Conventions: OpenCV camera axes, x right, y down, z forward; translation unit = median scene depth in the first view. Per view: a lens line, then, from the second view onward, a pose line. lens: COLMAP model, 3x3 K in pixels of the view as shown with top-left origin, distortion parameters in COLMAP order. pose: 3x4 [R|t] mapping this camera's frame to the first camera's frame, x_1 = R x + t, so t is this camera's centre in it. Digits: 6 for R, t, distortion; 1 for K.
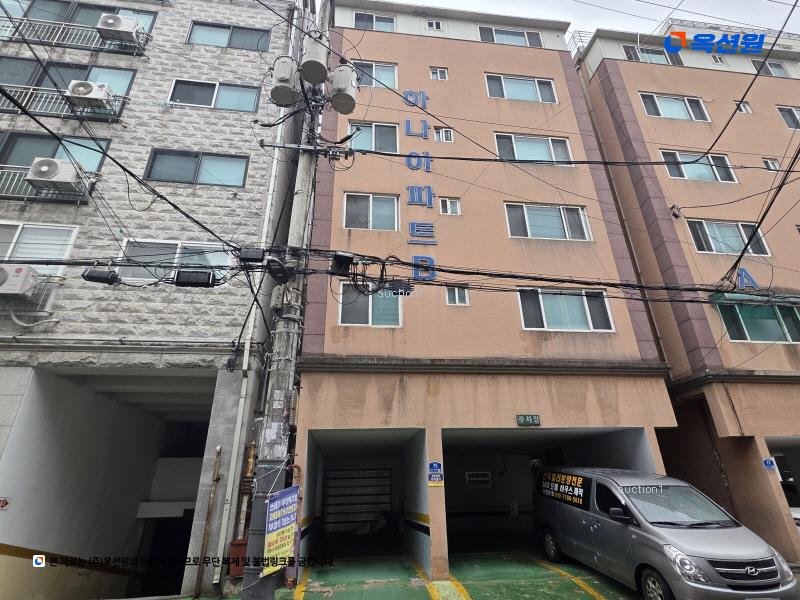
lens RADIAL K [[418.9, 0, 398.9], [0, 418.9, 299.7], [0, 0, 1]] dist [0.001482, -0.001357]
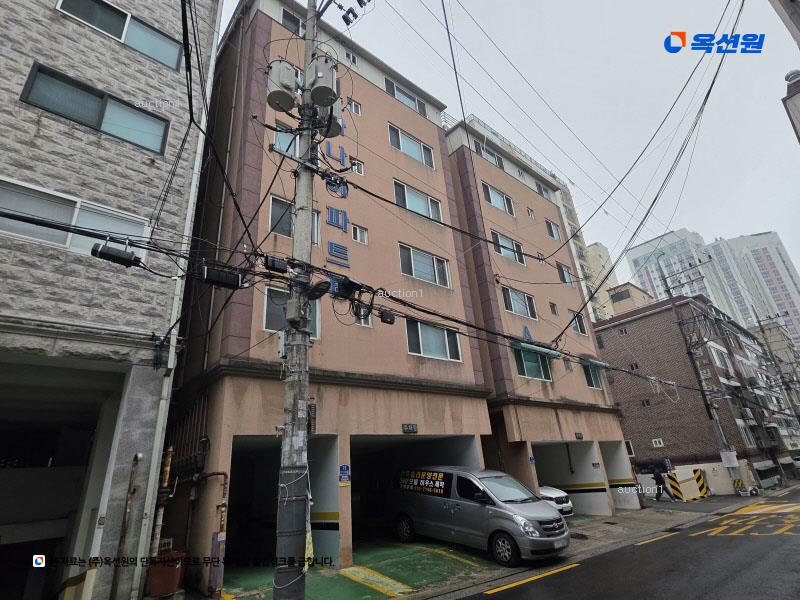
lens RADIAL K [[418.9, 0, 401.7], [0, 418.9, 300.7], [0, 0, 1]] dist [0.001482, -0.001357]
pose [[0.832807, 0.175471, 0.525016, -0.391665], [-0.173869, 0.983349, -0.052856, -0.012436], [-0.525549, -0.047265, 0.849449, -0.016815]]
